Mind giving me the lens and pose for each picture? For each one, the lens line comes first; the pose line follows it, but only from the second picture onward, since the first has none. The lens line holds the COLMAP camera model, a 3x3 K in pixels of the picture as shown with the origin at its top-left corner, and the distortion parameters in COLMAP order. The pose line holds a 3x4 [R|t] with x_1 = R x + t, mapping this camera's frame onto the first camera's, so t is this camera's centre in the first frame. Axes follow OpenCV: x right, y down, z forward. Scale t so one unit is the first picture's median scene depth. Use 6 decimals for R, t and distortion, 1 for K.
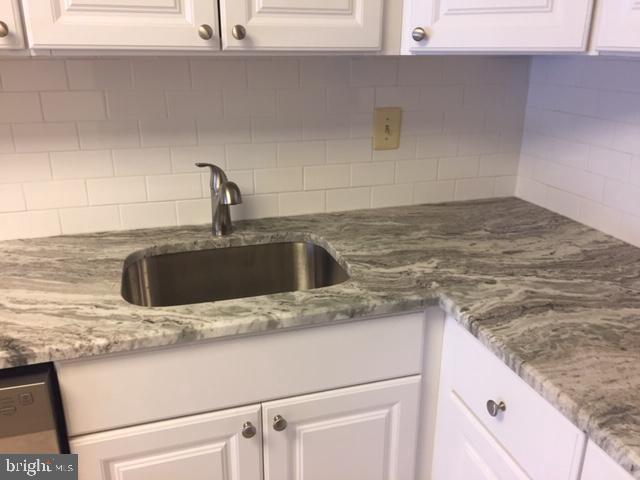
lens RADIAL K [[546.0, 0, 317.0], [0, 546.0, 239.6], [0, 0, 1]] dist [0.052302, -0.031505]
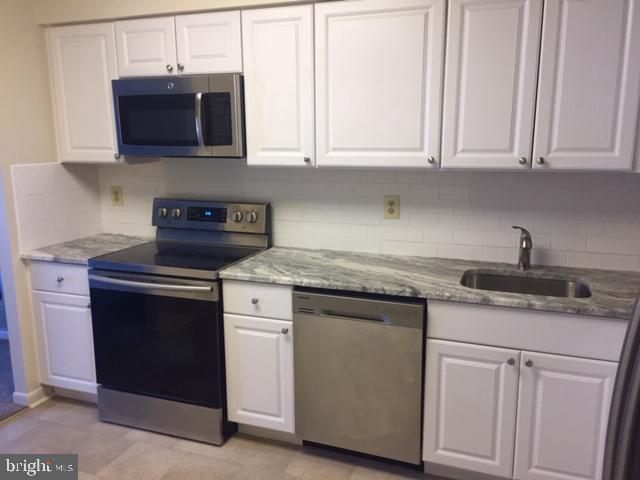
lens RADIAL K [[546.0, 0, 317.5], [0, 546.0, 238.8], [0, 0, 1]] dist [0.052302, -0.031505]
pose [[0.794041, 0.107333, -0.598314, 0.433980], [-0.194620, 0.977364, -0.082955, 0.214838], [0.575867, 0.182314, 0.796956, -0.980949]]
